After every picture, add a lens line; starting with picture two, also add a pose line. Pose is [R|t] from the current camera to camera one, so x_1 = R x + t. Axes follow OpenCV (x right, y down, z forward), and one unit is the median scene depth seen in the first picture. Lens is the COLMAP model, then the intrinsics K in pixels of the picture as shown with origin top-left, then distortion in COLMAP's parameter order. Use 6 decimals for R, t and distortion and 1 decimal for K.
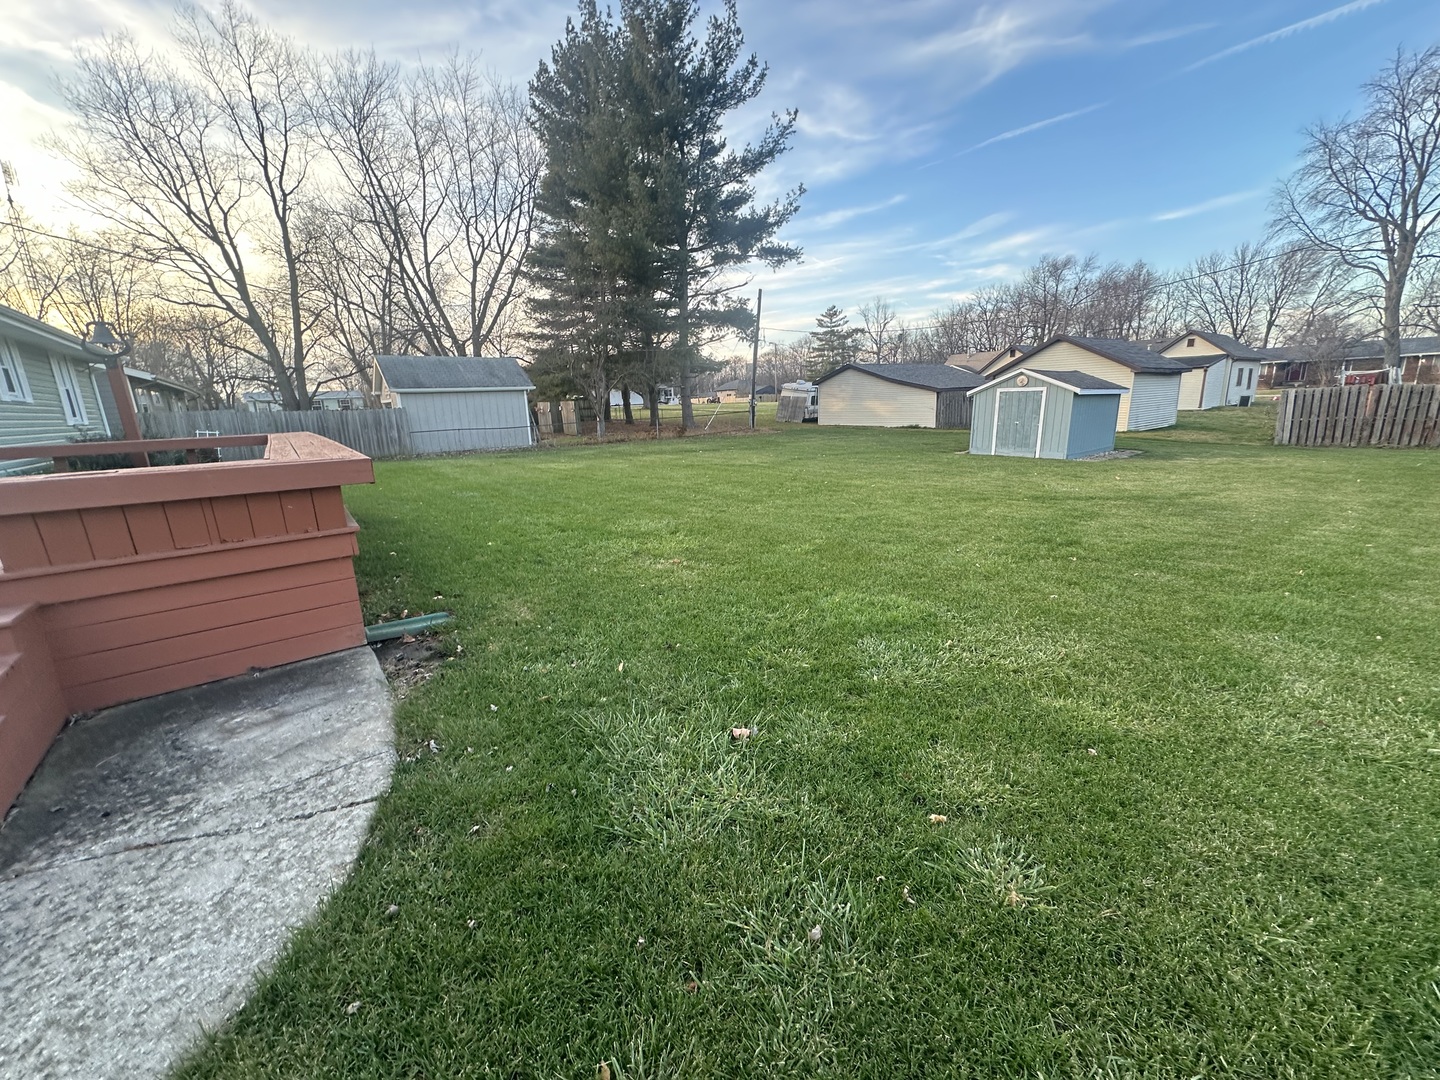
lens RADIAL K [[568.7, 0, 725.0], [0, 568.7, 540.4], [0, 0, 1]] dist [0.001369, -0.000973]
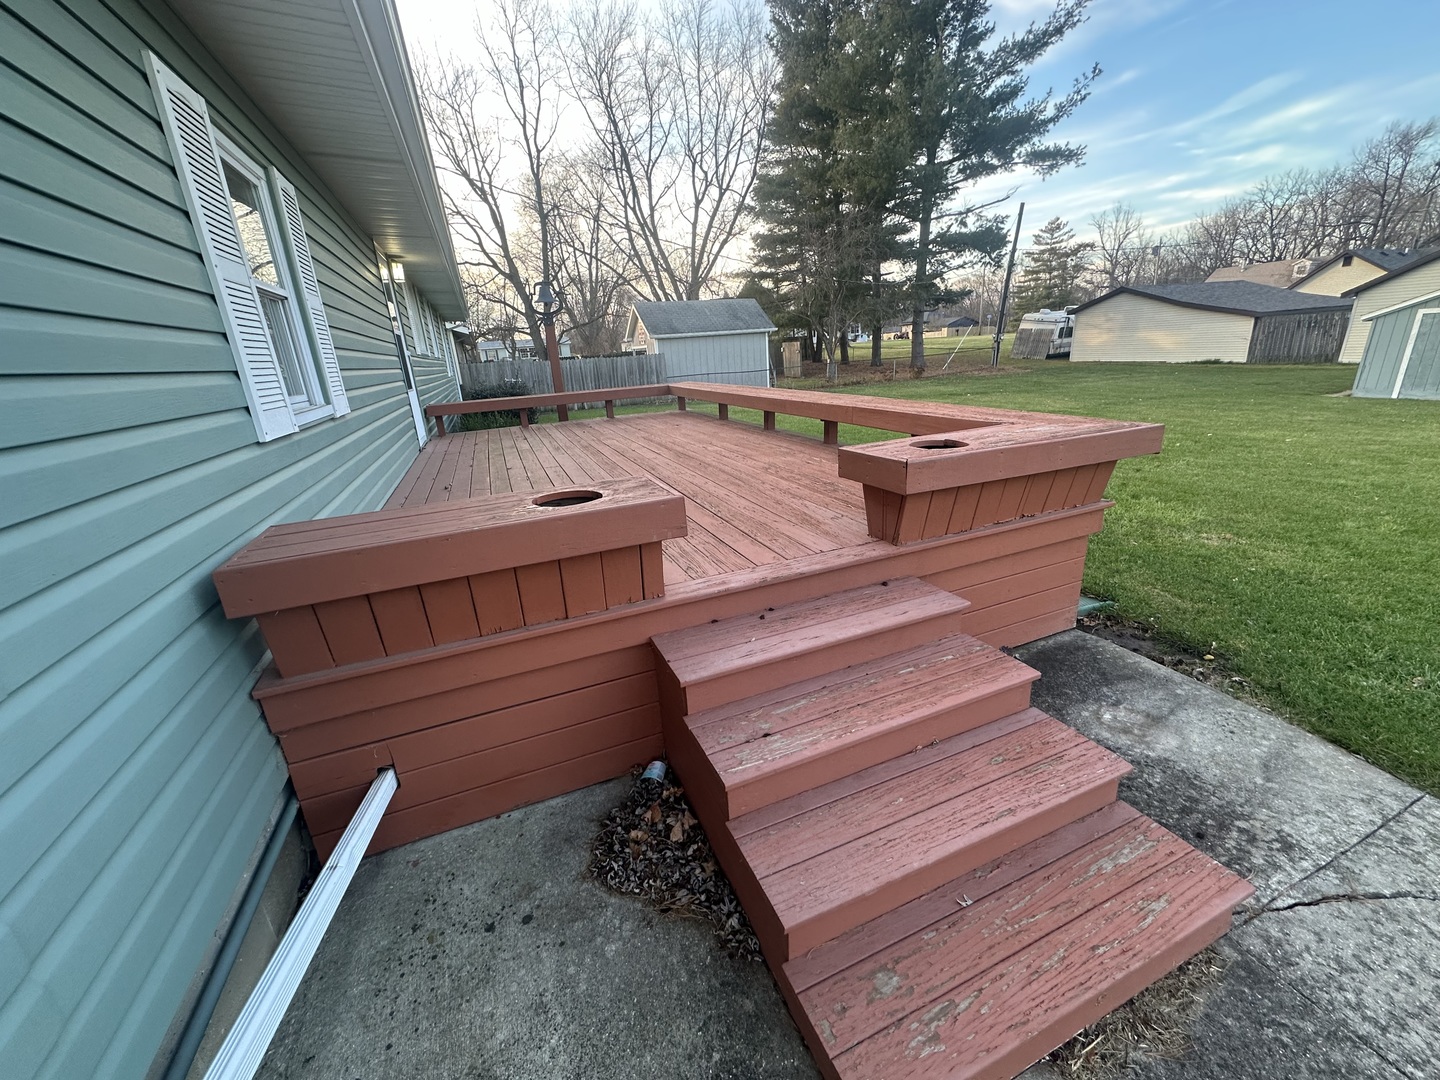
lens RADIAL K [[568.7, 0, 719.9], [0, 568.7, 538.7], [0, 0, 1]] dist [0.001369, -0.000973]
pose [[0.964067, 0.060160, -0.258758, -0.124738], [-0.034562, 0.994146, 0.102363, -0.004387], [0.263402, -0.089742, 0.960503, -0.002518]]
